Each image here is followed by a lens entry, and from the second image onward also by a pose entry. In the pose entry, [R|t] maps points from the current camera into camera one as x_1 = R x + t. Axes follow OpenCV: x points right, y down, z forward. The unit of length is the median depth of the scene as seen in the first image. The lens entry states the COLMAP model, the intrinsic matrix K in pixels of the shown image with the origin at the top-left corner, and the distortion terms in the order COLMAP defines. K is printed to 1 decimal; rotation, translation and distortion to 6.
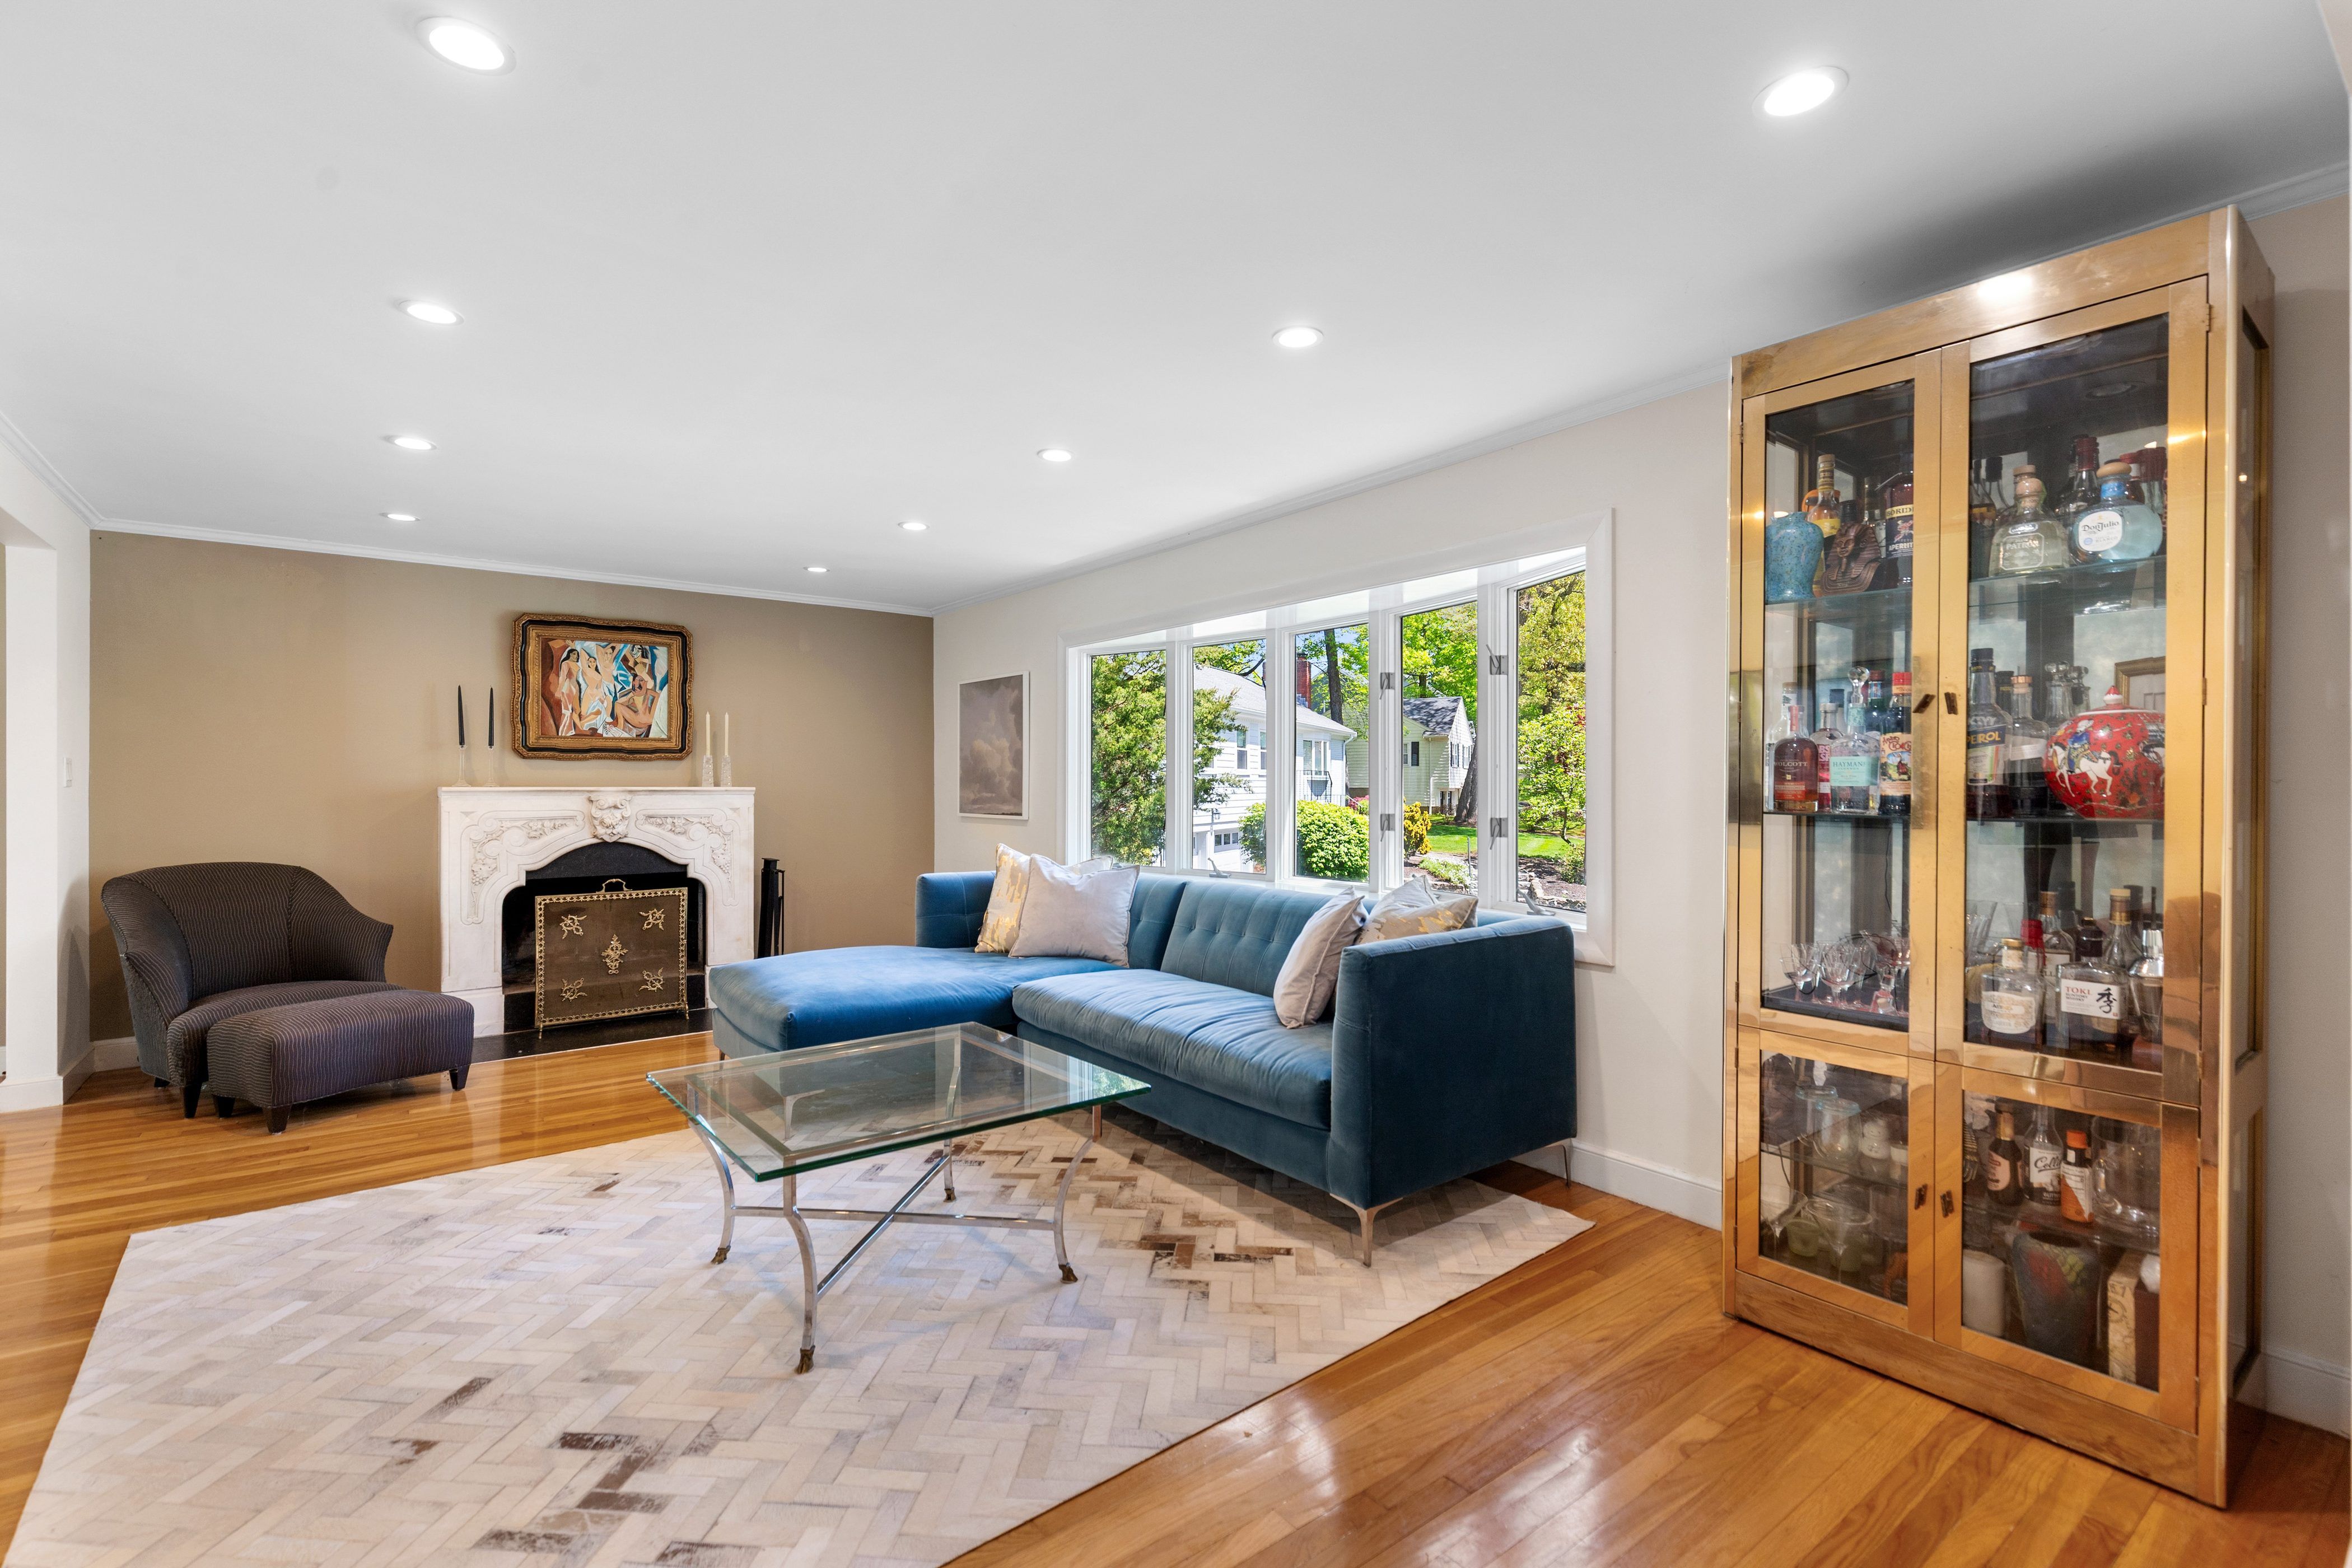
lens RADIAL K [[1065.1, 0, 1180.0], [0, 1065.1, 776.5], [0, 0, 1]] dist [0.010454, -0.000341]
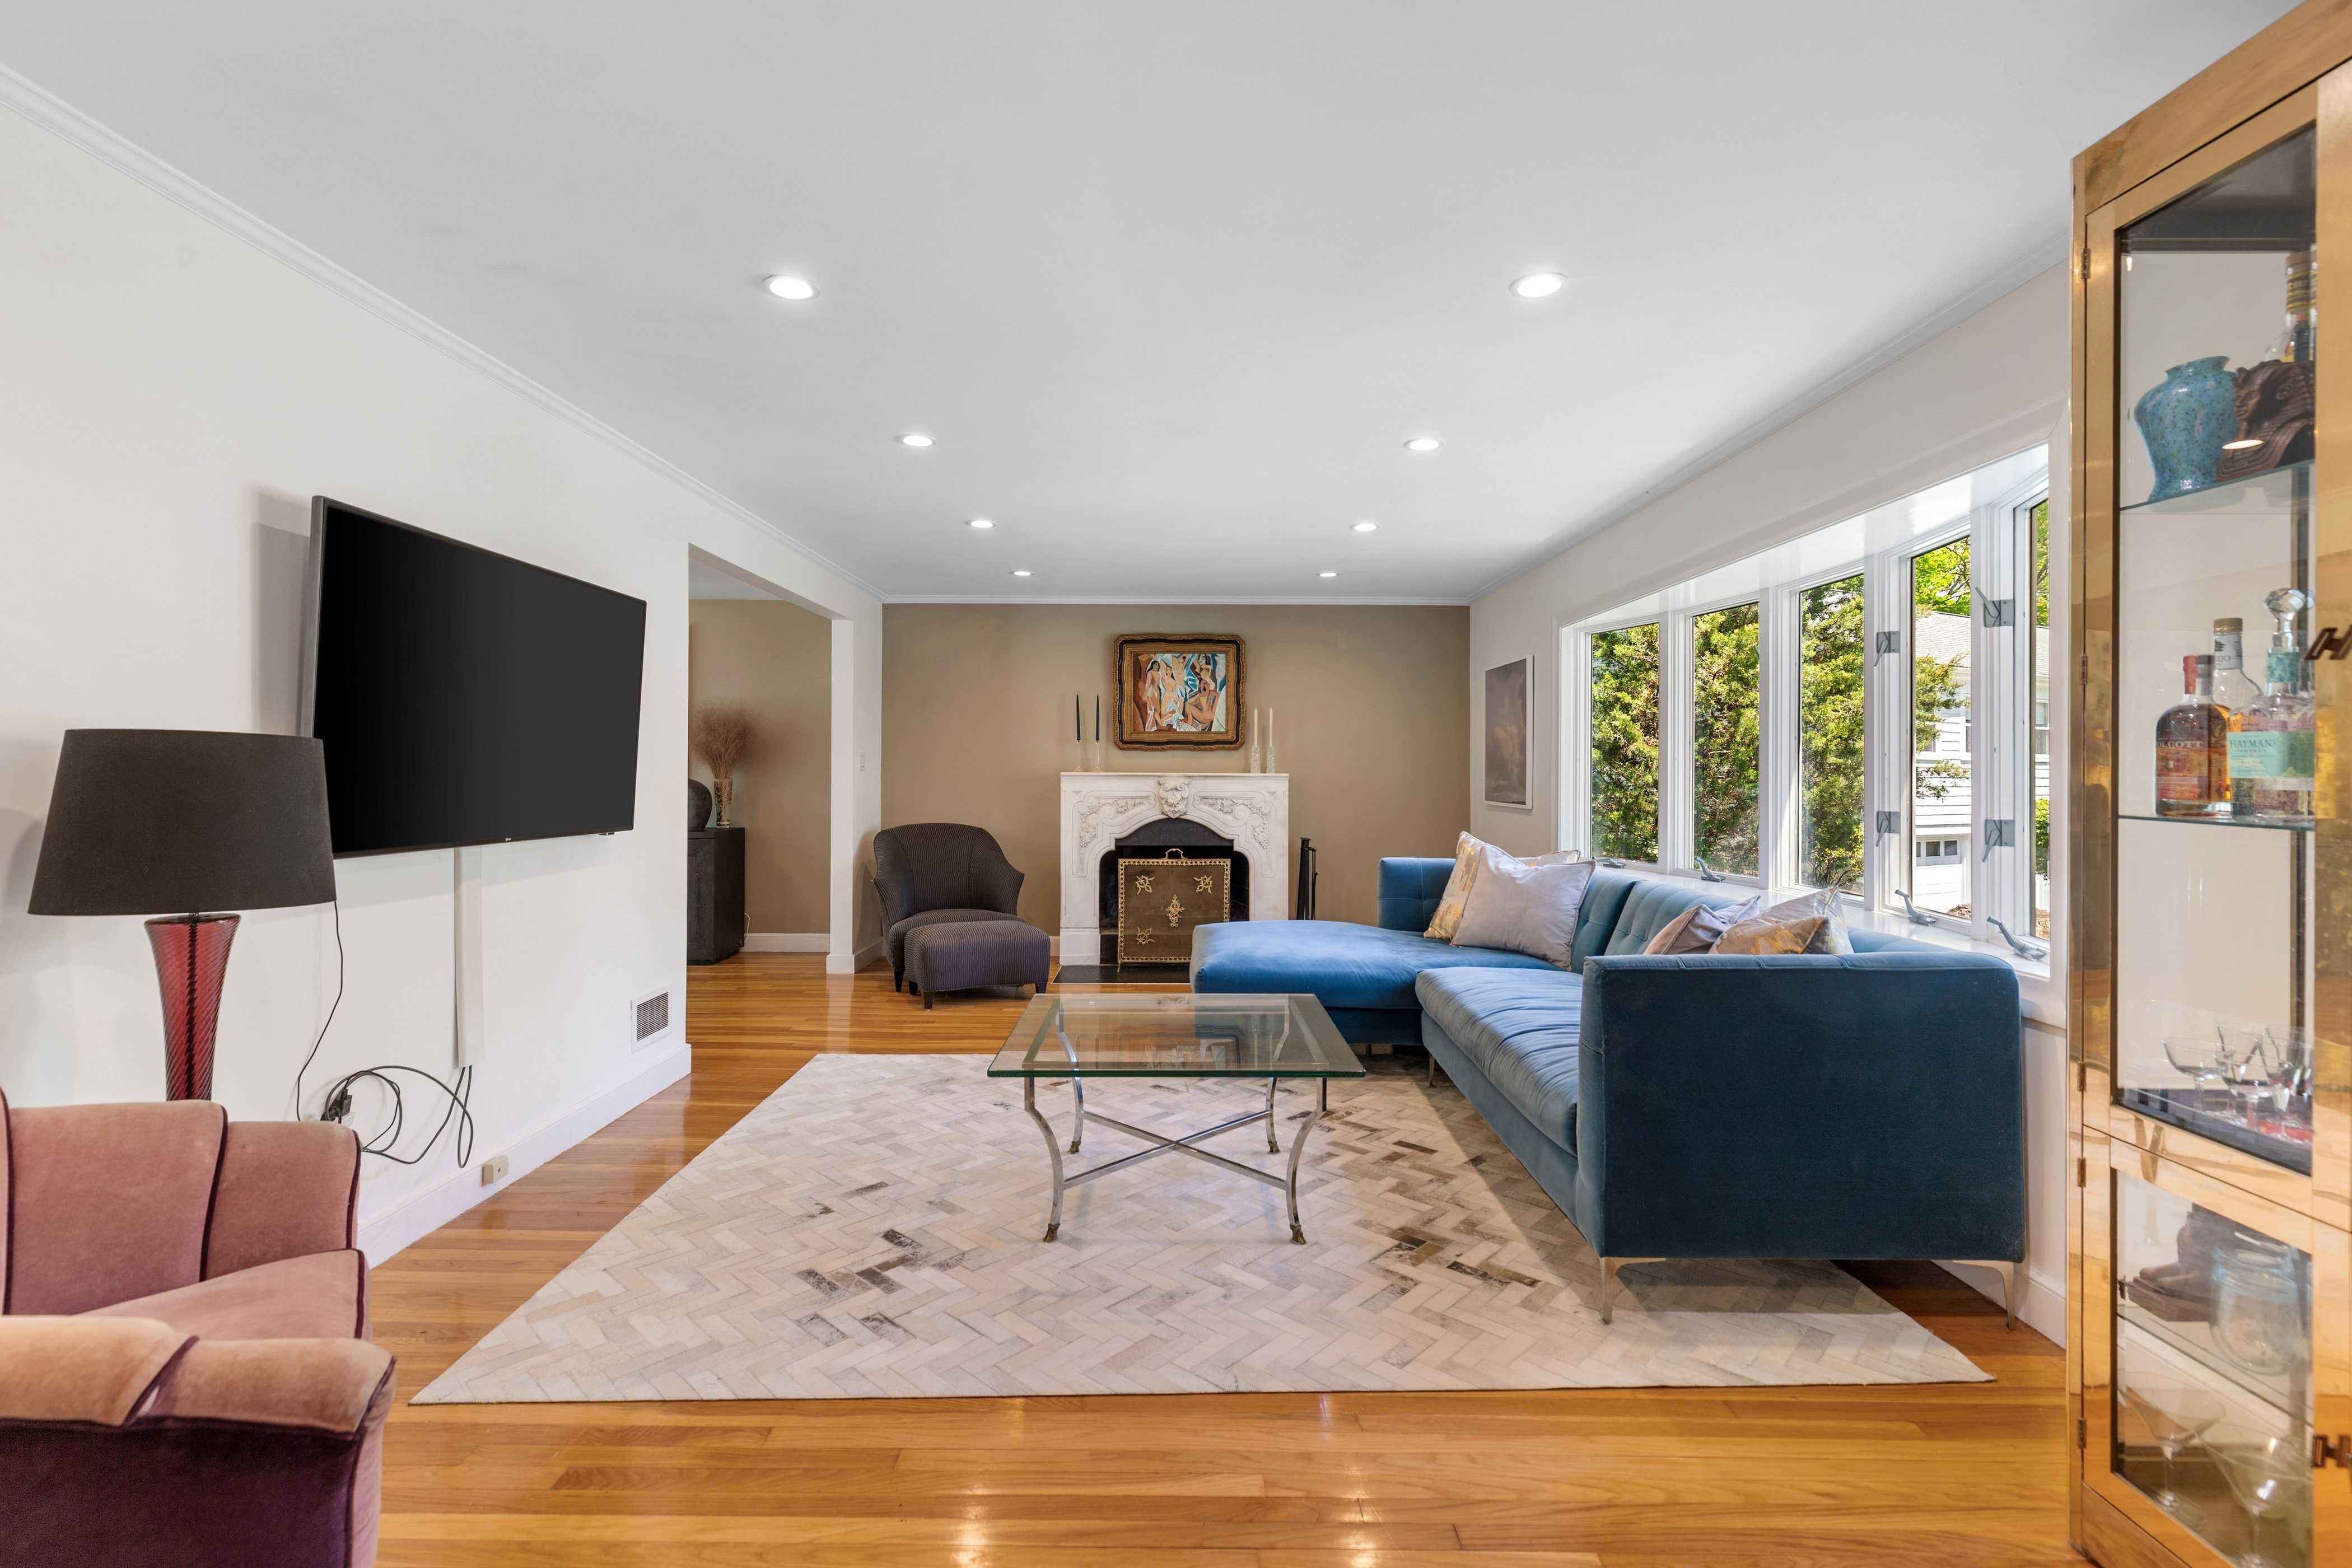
lens RADIAL K [[1069.7, 0, 1175.6], [0, 1069.7, 758.8], [0, 0, 1]] dist [0.007251, 0.000031]
pose [[0.788863, -0.002859, -0.614562, 0.365863], [-0.000303, 0.999987, -0.005042, 0.000064], [0.614569, 0.004164, 0.788852, 0.071645]]
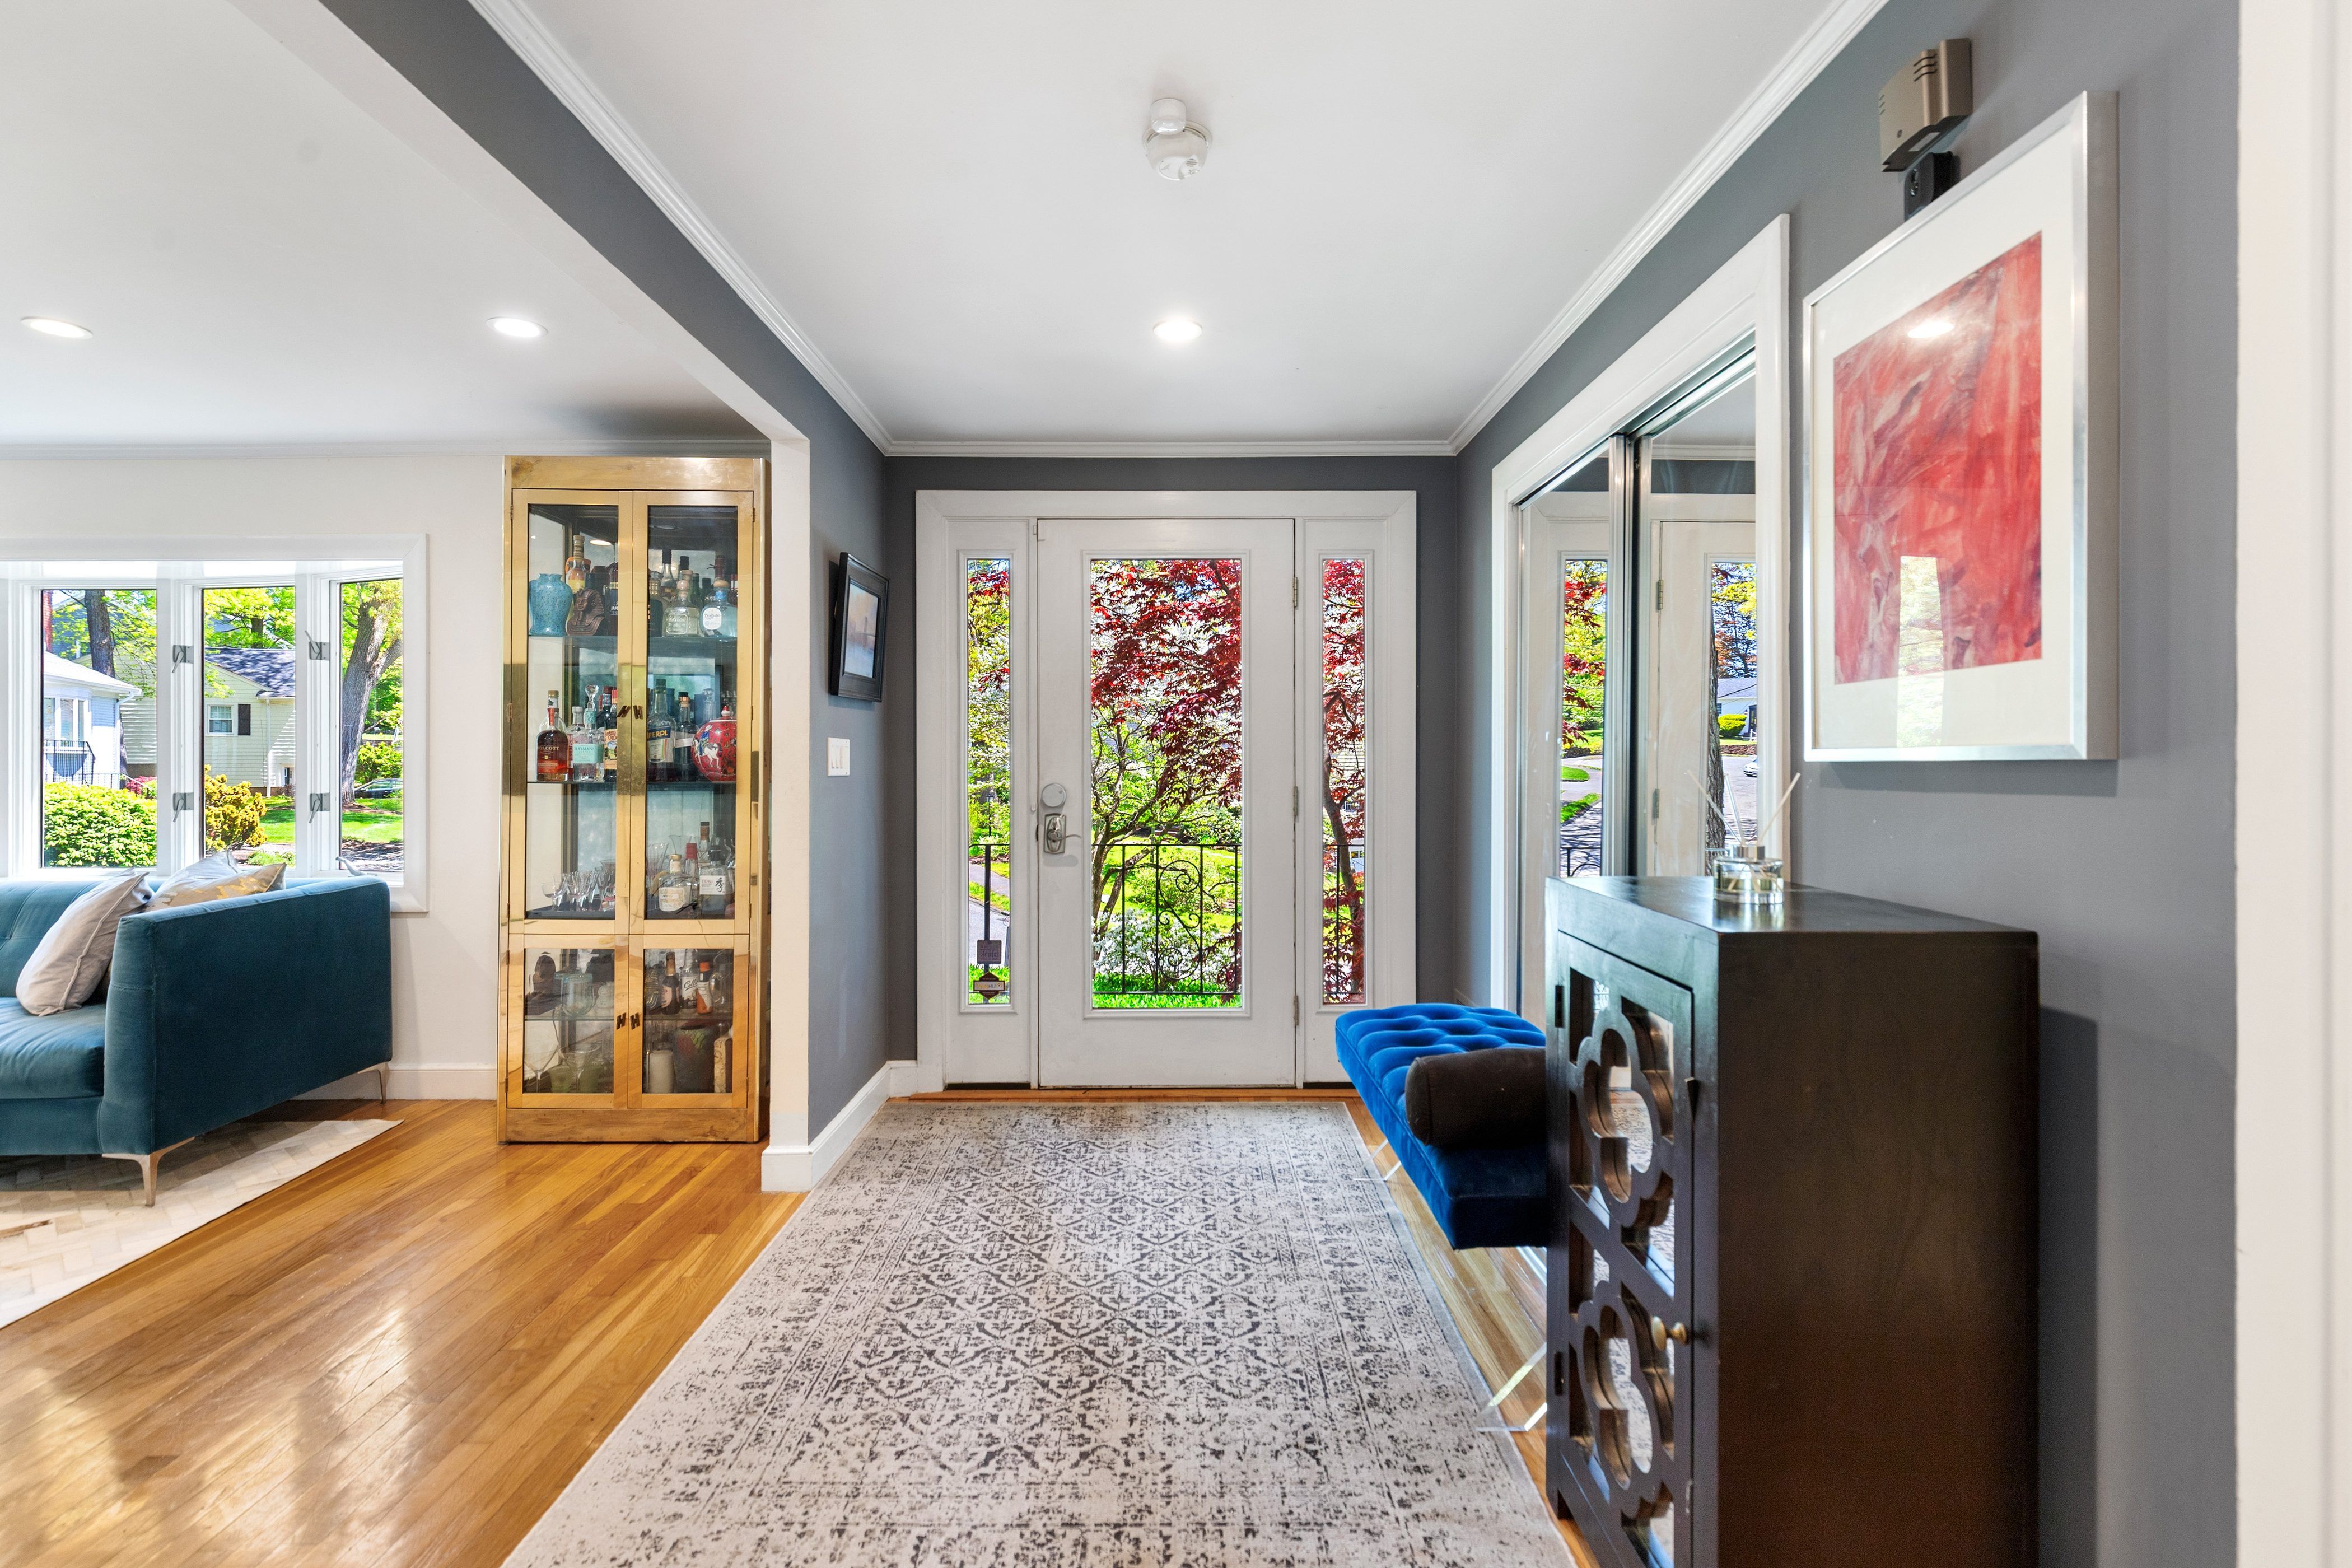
lens RADIAL K [[1093.4, 0, 1178.4], [0, 1093.4, 754.2], [0, 0, 1]] dist [0.003174, 0.000426]
pose [[0.604496, -0.001105, 0.796608, -0.068228], [-0.002627, 0.999991, 0.003380, -0.007876], [-0.796604, -0.004136, 0.604487, -0.425083]]
